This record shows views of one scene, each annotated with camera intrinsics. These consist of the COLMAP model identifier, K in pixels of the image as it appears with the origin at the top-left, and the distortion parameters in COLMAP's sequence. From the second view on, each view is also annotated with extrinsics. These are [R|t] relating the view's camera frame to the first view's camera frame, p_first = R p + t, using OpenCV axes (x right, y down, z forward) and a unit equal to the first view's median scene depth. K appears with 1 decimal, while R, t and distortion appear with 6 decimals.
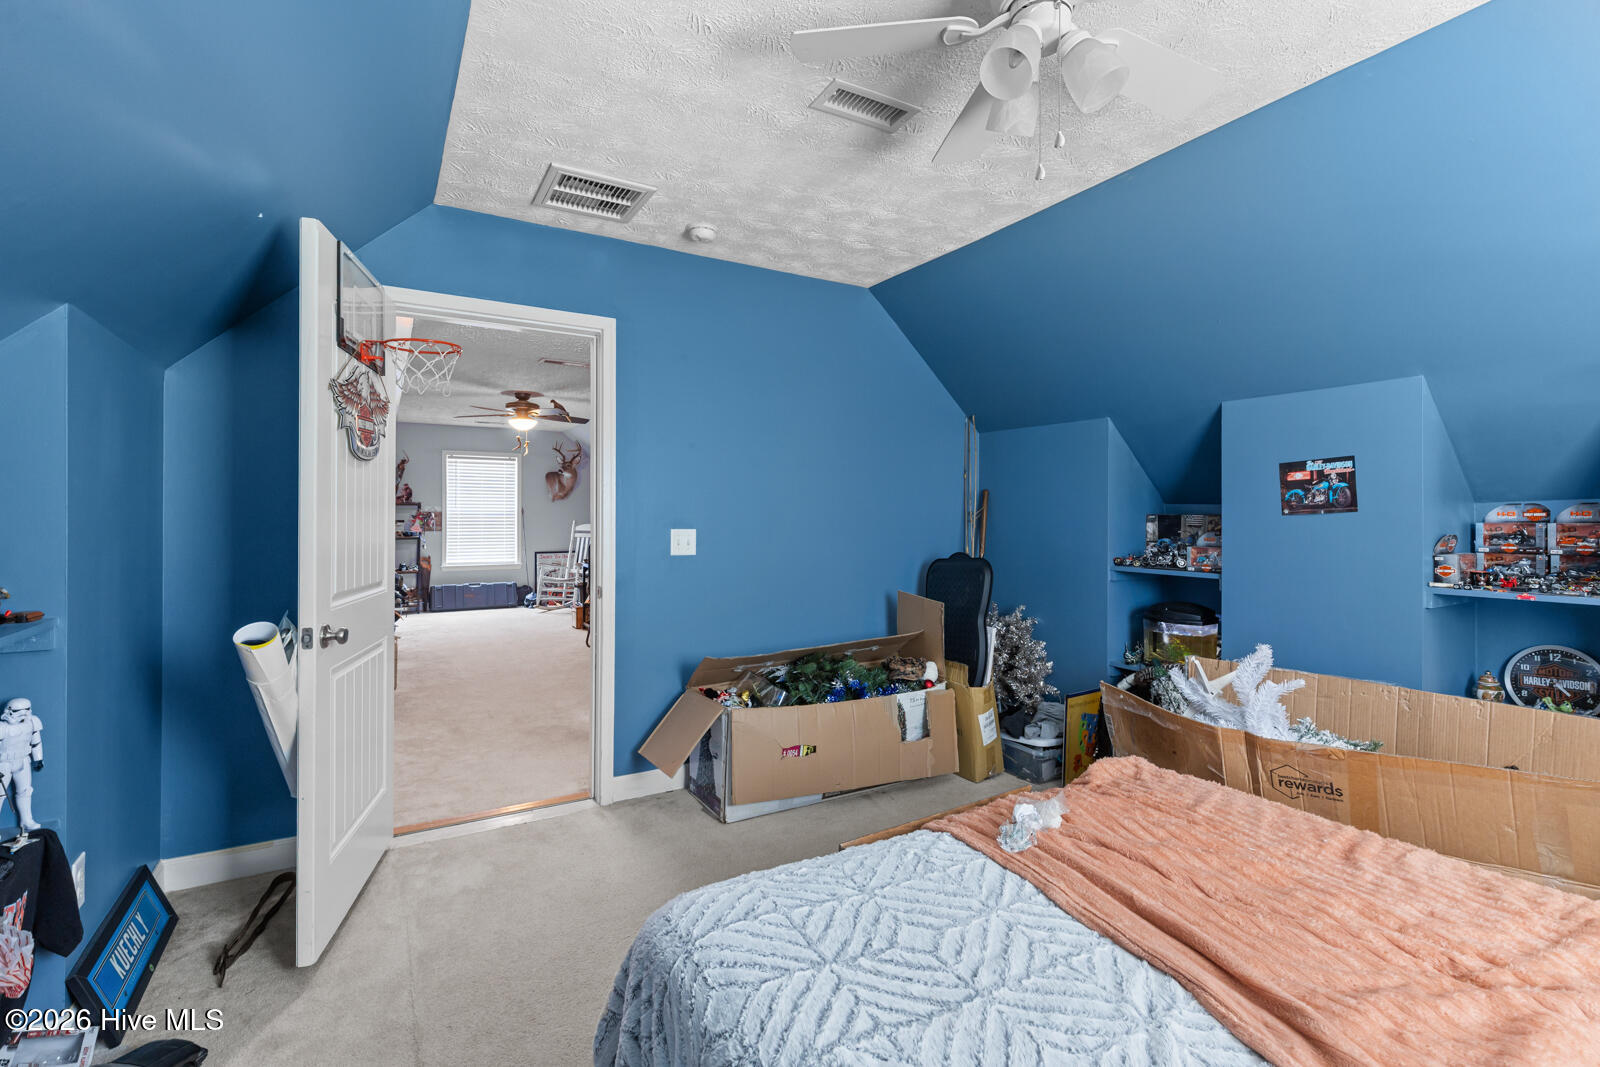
lens RADIAL K [[724.8, 0, 795.4], [0, 724.8, 521.1], [0, 0, 1]] dist [0.006539, -0.002516]
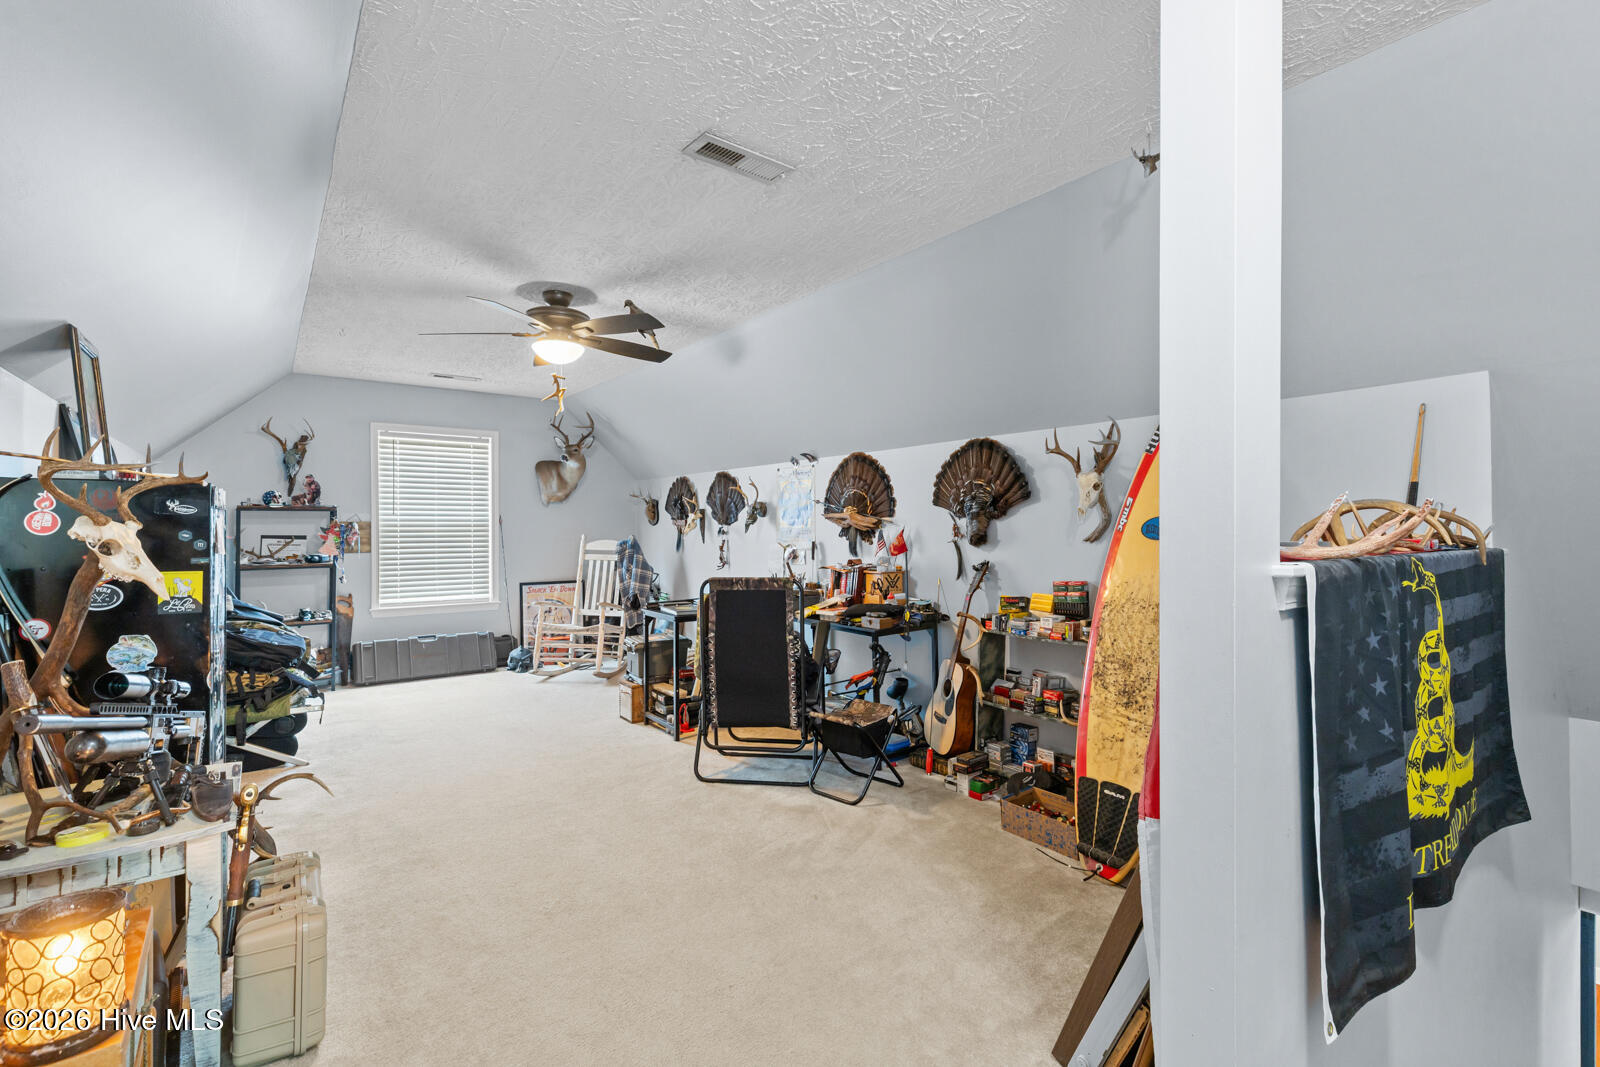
lens RADIAL K [[724.8, 0, 803.7], [0, 724.8, 533.5], [0, 0, 1]] dist [0.006539, -0.002516]
pose [[0.992815, -0.004872, 0.119559, -0.198308], [0.004476, 0.999984, 0.003579, -0.003496], [-0.119574, -0.003018, 0.992821, 0.346936]]
